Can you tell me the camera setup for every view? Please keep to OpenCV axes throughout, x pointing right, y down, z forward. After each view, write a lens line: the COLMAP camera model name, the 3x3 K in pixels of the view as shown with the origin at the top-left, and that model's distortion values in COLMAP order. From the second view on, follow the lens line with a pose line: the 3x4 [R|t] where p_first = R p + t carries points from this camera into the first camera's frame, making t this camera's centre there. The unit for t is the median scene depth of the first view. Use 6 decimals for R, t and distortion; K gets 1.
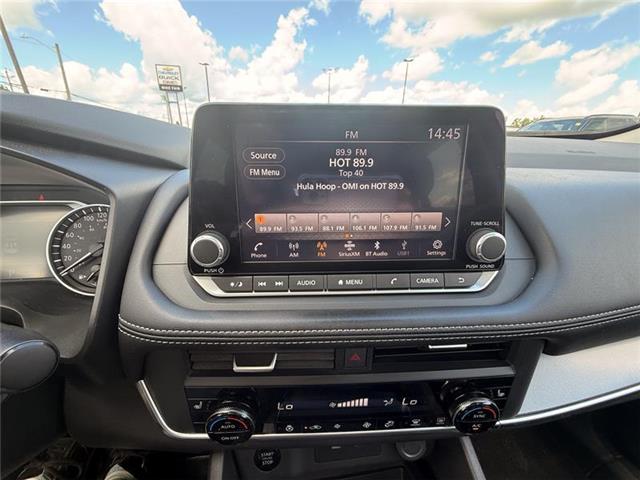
lens RADIAL K [[451.8, 0, 317.4], [0, 451.8, 256.9], [0, 0, 1]] dist [-0.003832, -0.007231]
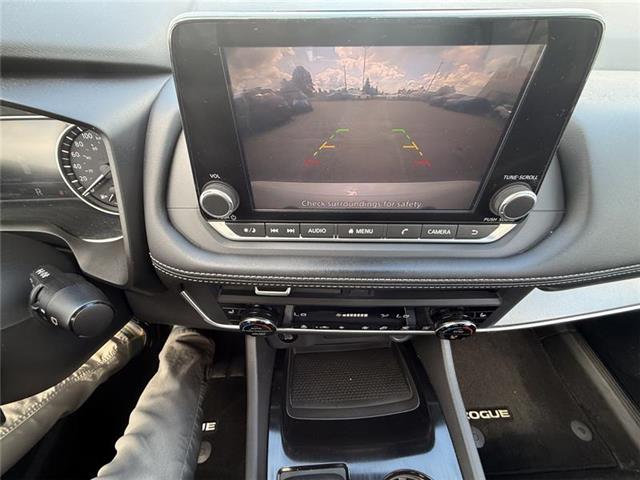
lens RADIAL K [[451.8, 0, 317.4], [0, 451.8, 256.9], [0, 0, 1]] dist [-0.003832, -0.007231]
pose [[0.994337, 0.067681, -0.081937, 0.063735], [0.013707, 0.682880, 0.730402, -0.648296], [0.105387, -0.727389, 0.678085, 0.264156]]
